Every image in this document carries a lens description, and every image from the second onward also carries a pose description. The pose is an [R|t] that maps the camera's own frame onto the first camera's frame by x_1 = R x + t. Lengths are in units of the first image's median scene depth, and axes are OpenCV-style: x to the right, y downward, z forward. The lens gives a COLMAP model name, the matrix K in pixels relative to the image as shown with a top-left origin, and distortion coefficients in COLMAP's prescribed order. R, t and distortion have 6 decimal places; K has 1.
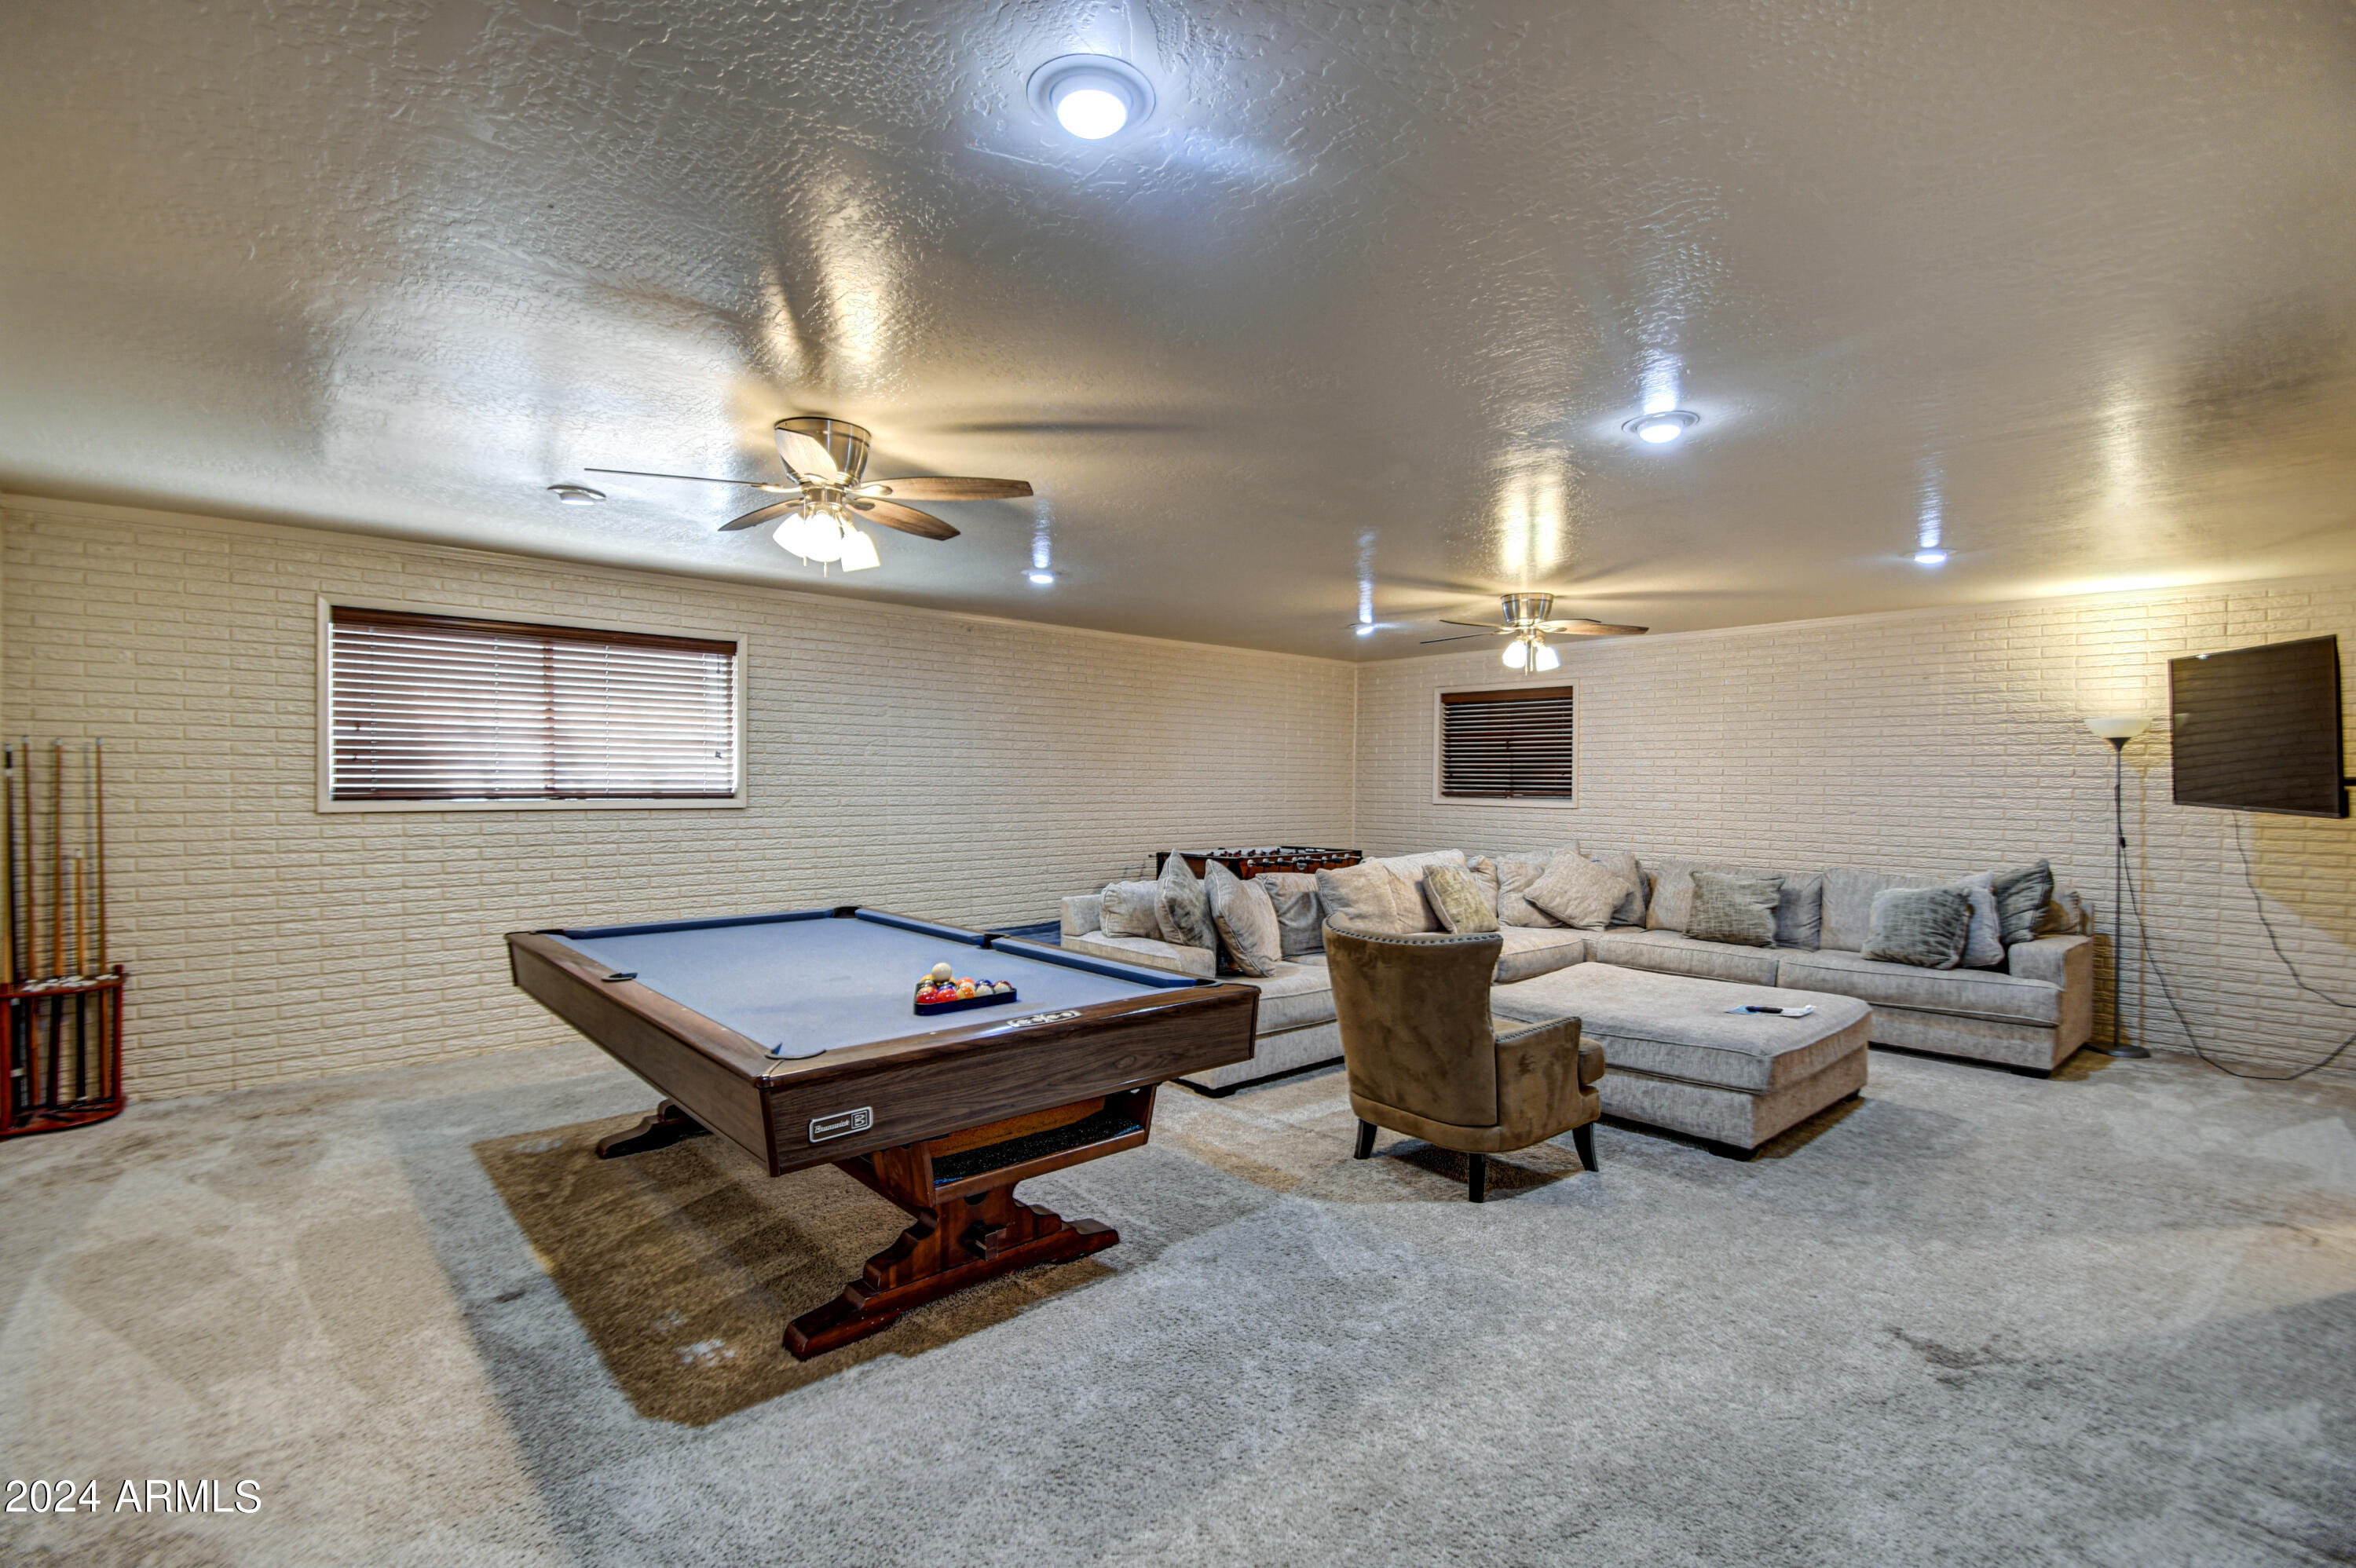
lens RADIAL K [[1069.9, 0, 1163.0], [0, 1069.9, 815.6], [0, 0, 1]] dist [0.002948, -0.000054]
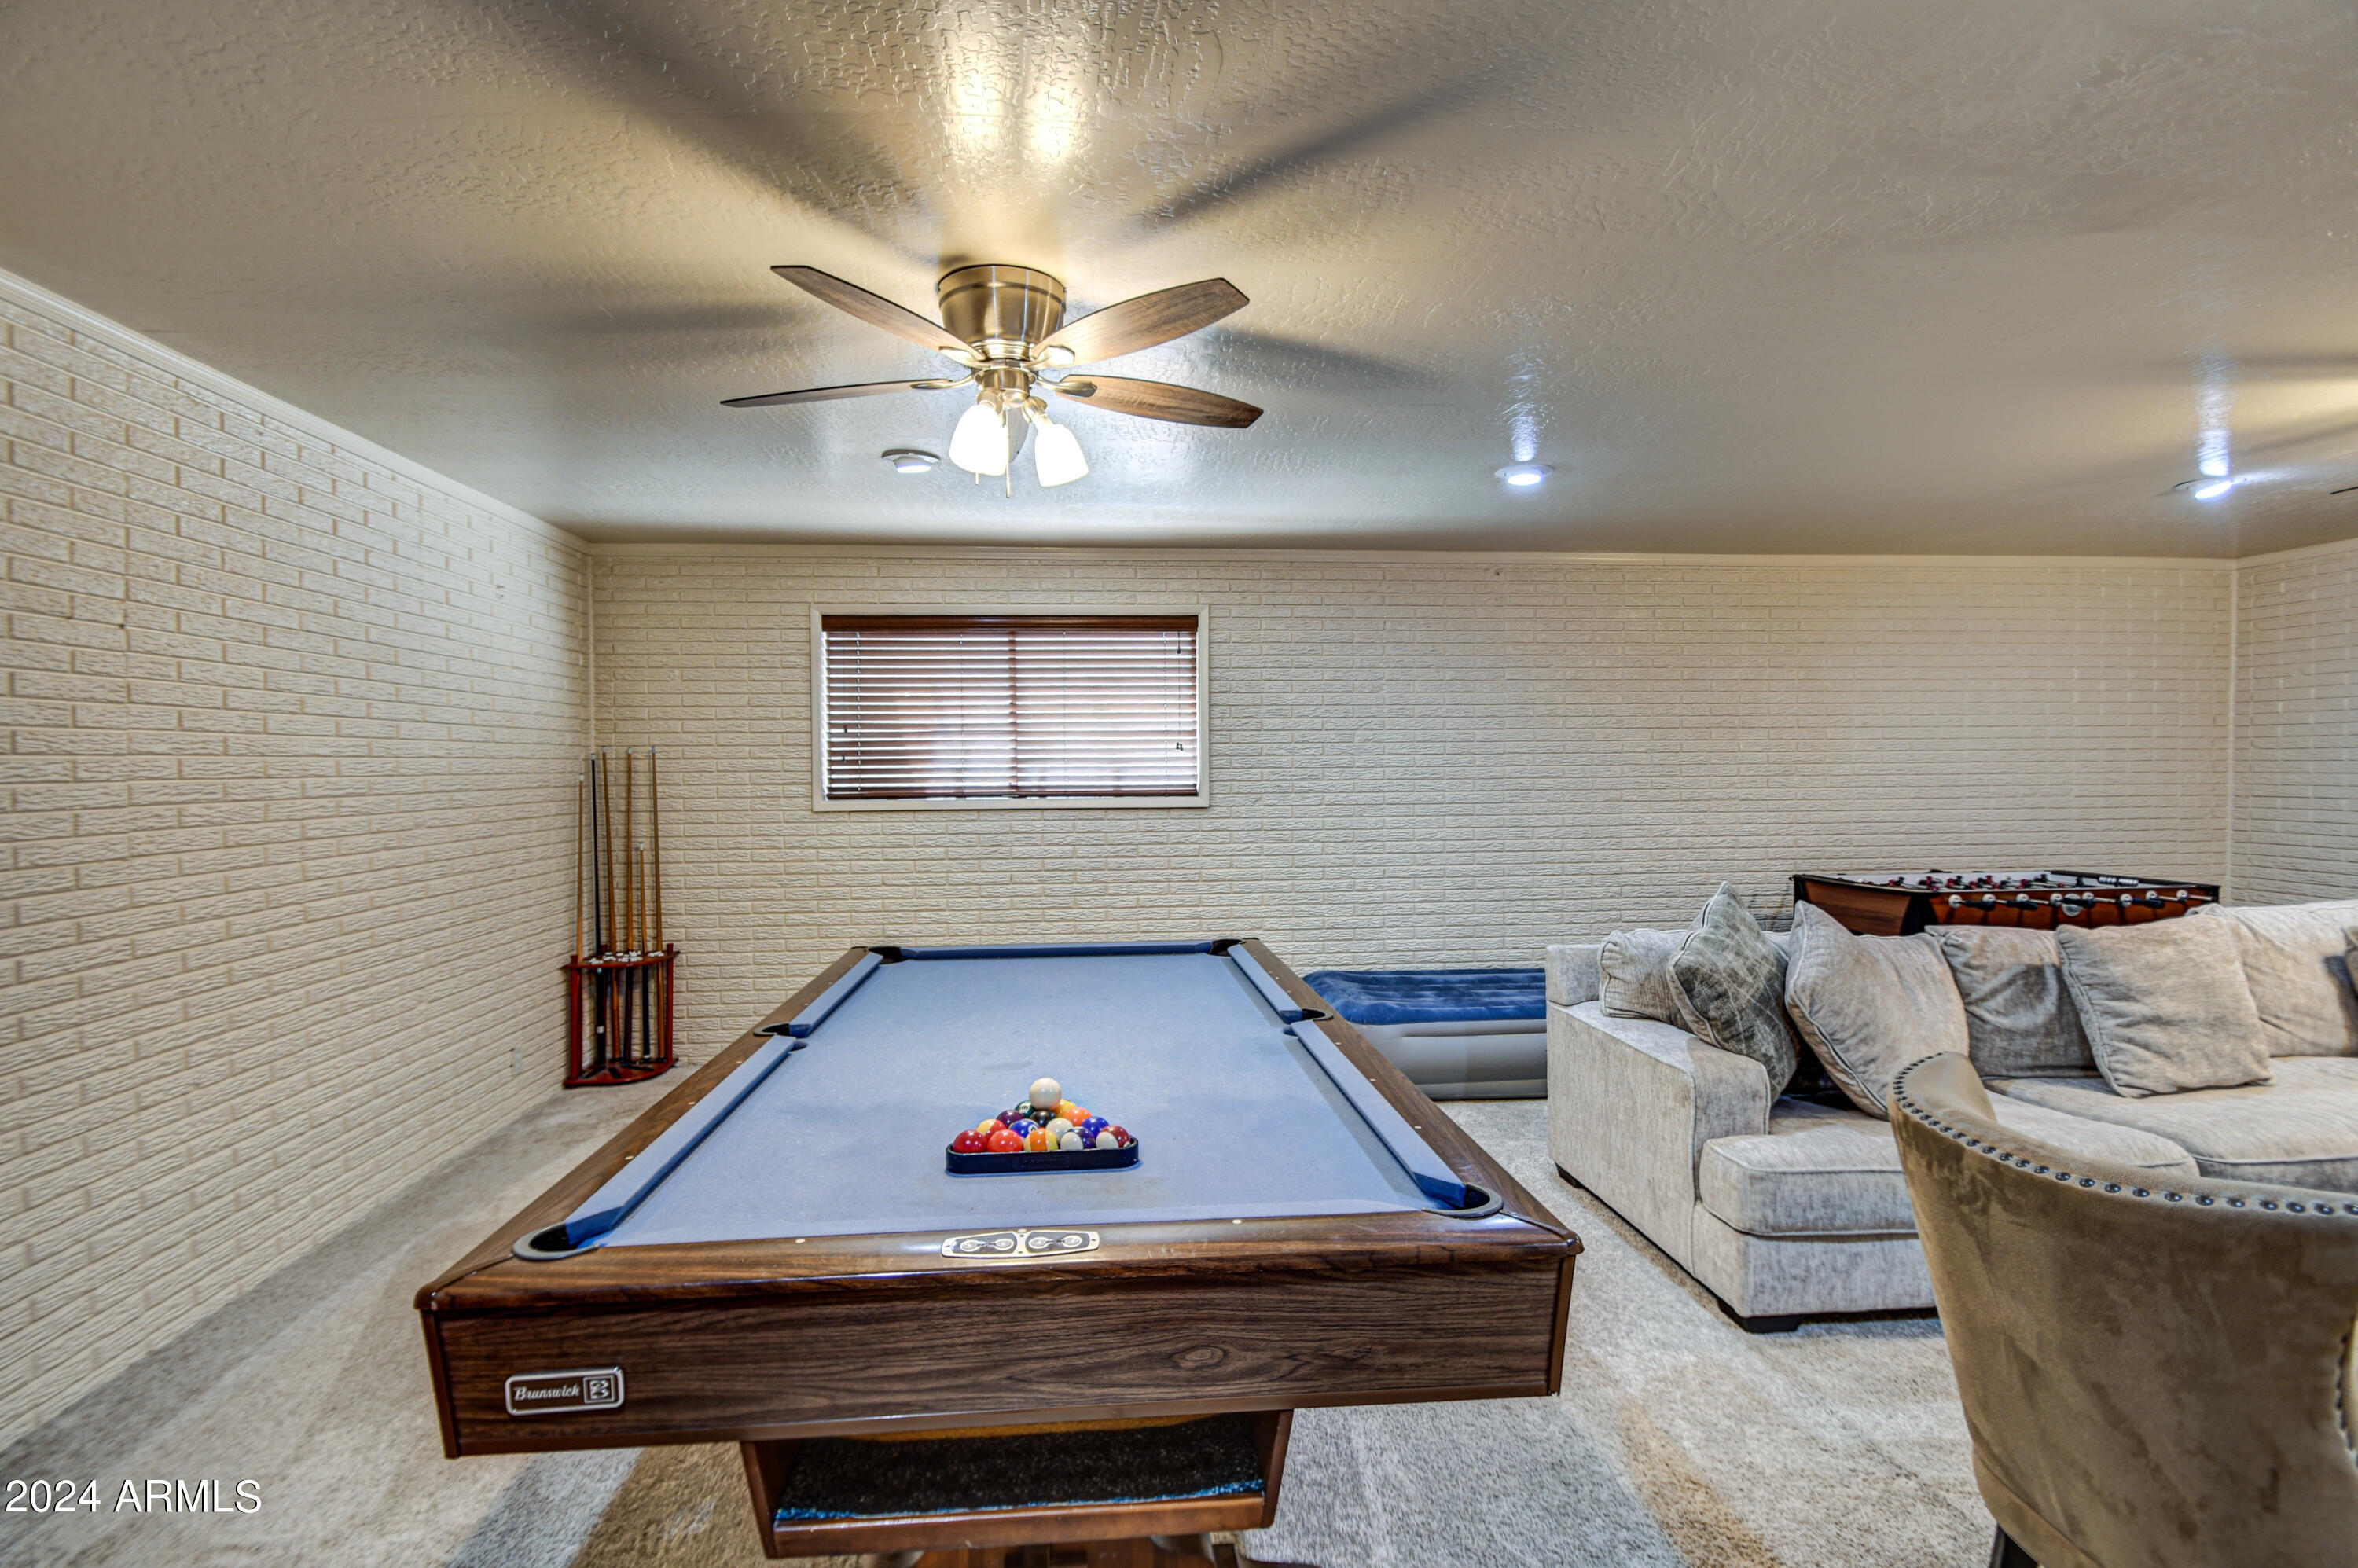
lens RADIAL K [[1102.5, 0, 1173.5], [0, 1102.5, 795.8], [0, 0, 1]] dist [0.017012, -0.019410]
pose [[0.801809, 0.001563, -0.597579, 0.135308], [-0.005503, 0.999973, -0.004768, -0.013266], [0.597555, 0.007112, 0.801796, 0.305200]]
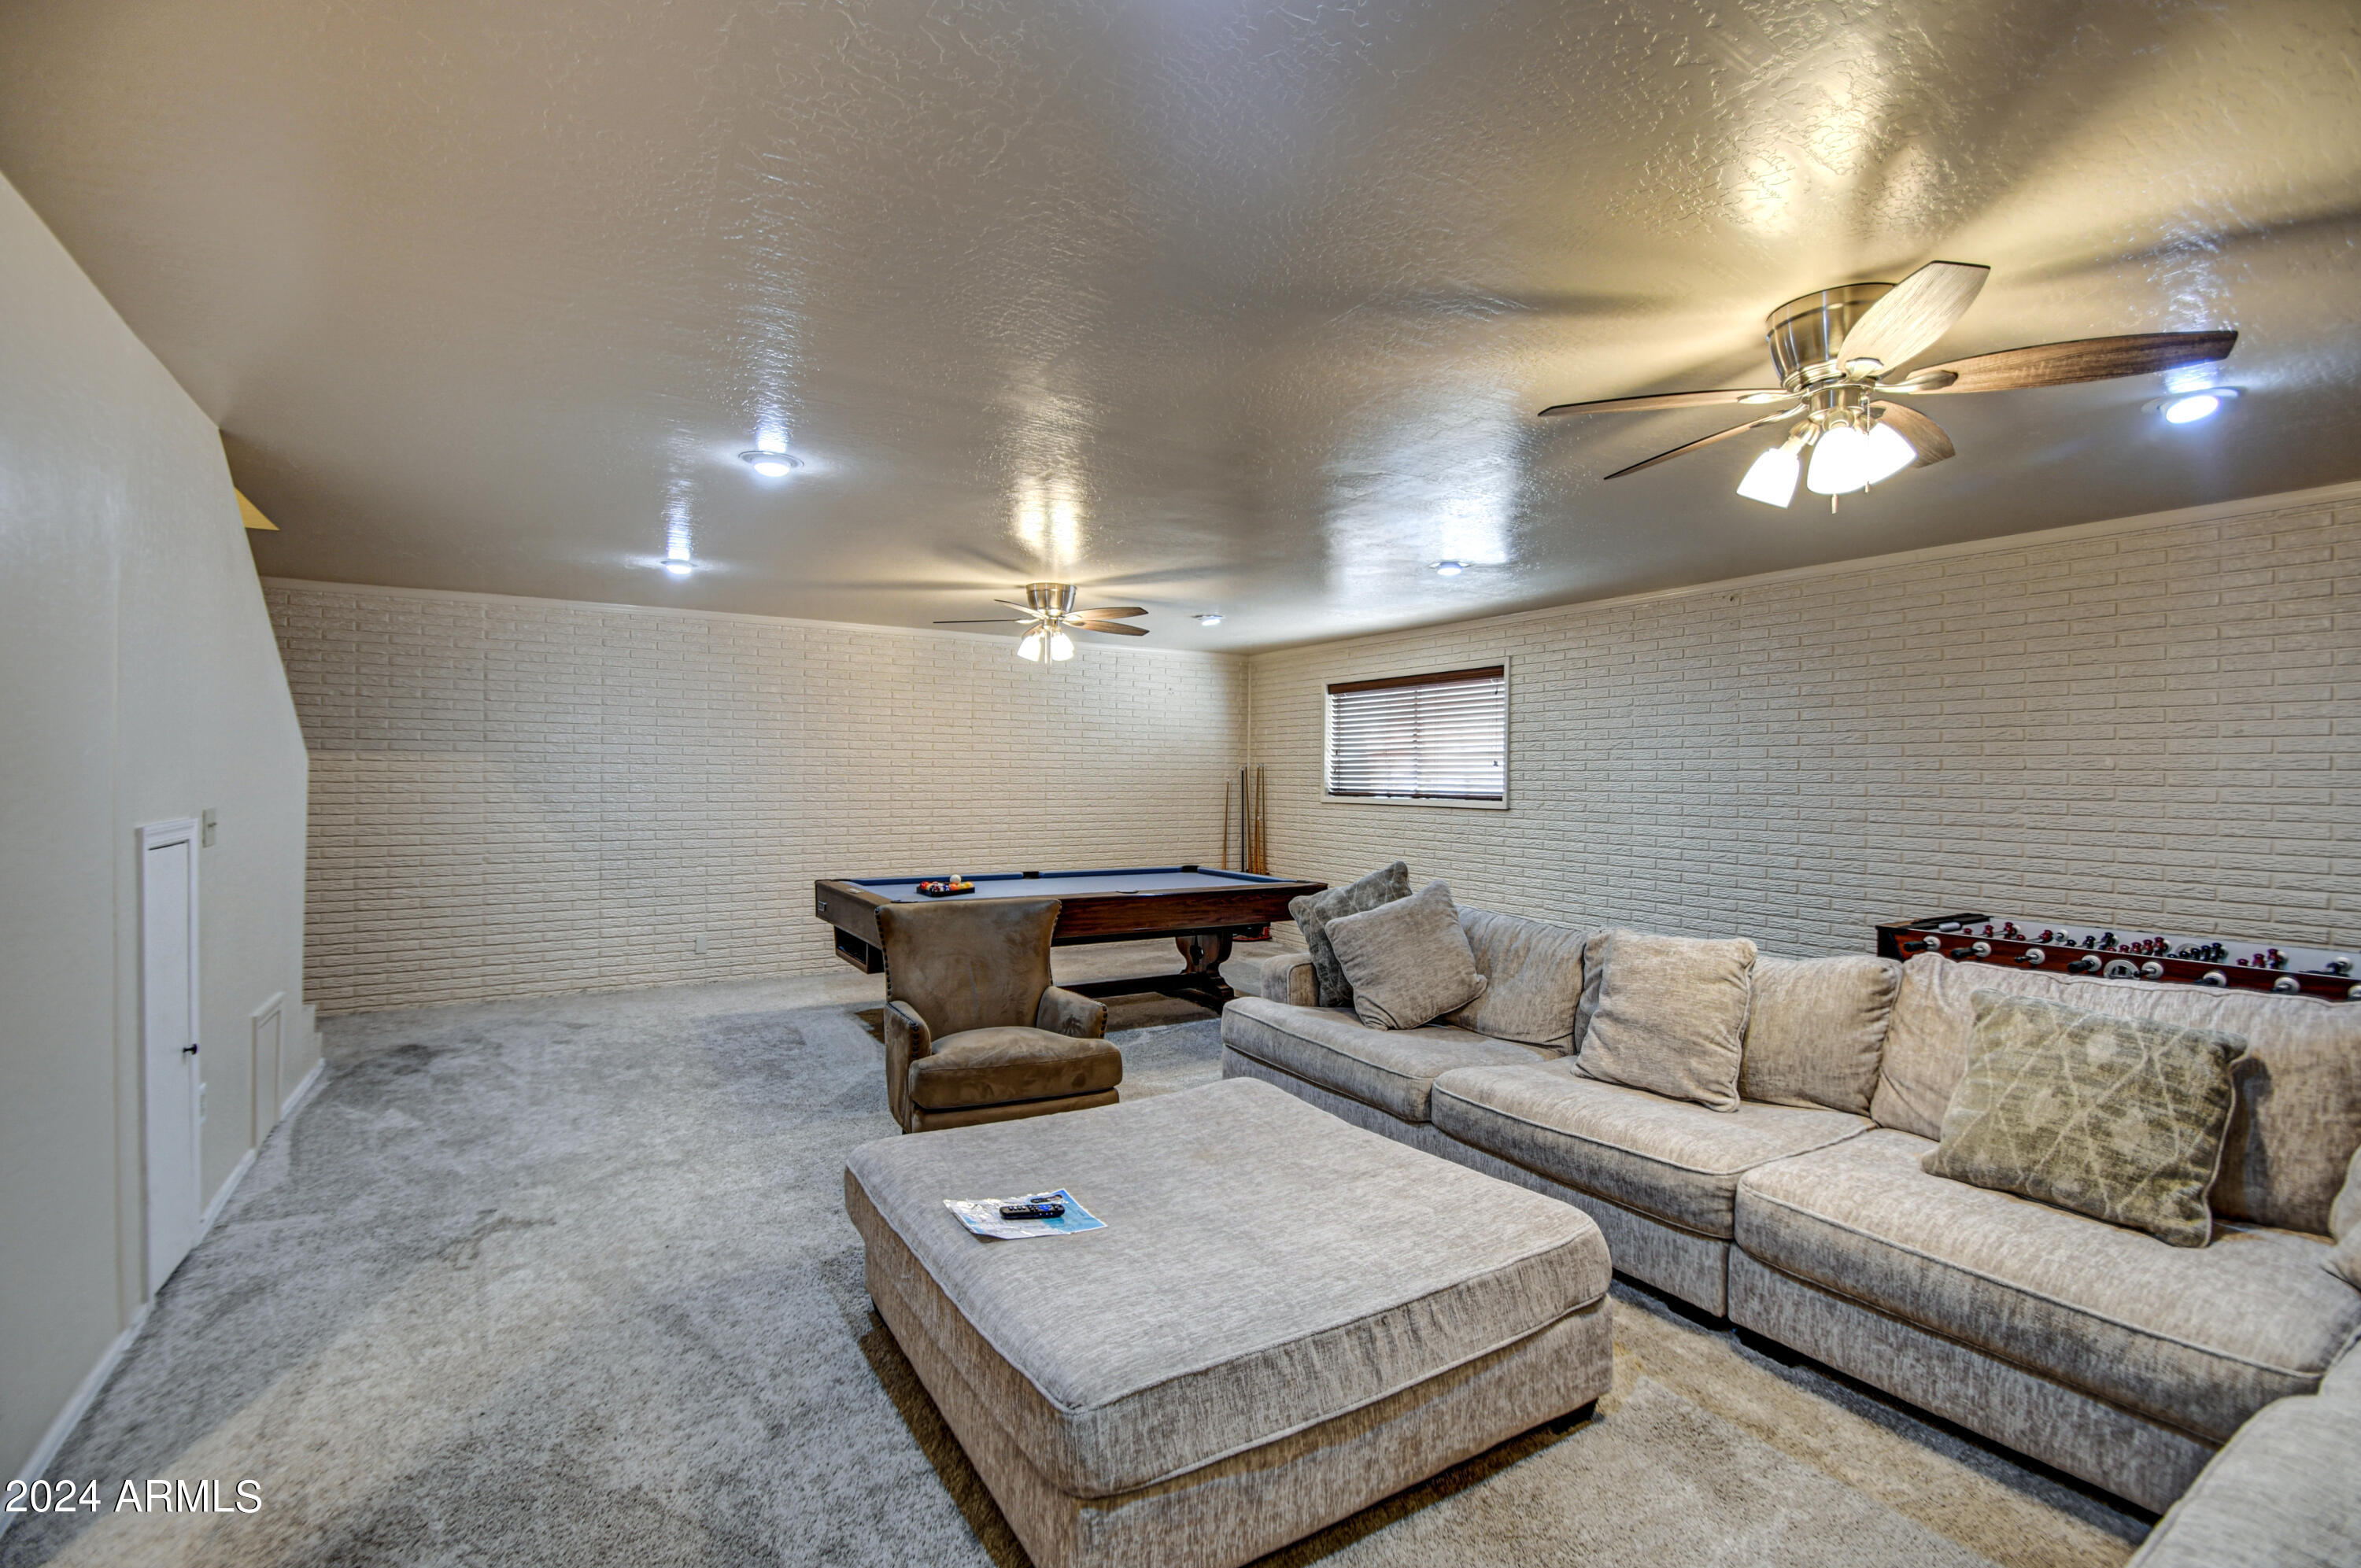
lens RADIAL K [[1052.9, 0, 1165.6], [0, 1052.9, 786.3], [0, 0, 1]] dist [0.021410, -0.022085]
pose [[-0.179910, -0.000736, -0.983683, 0.880723], [-0.042139, 0.999088, 0.006960, -0.027443], [0.982780, 0.042703, -0.179777, 0.955962]]
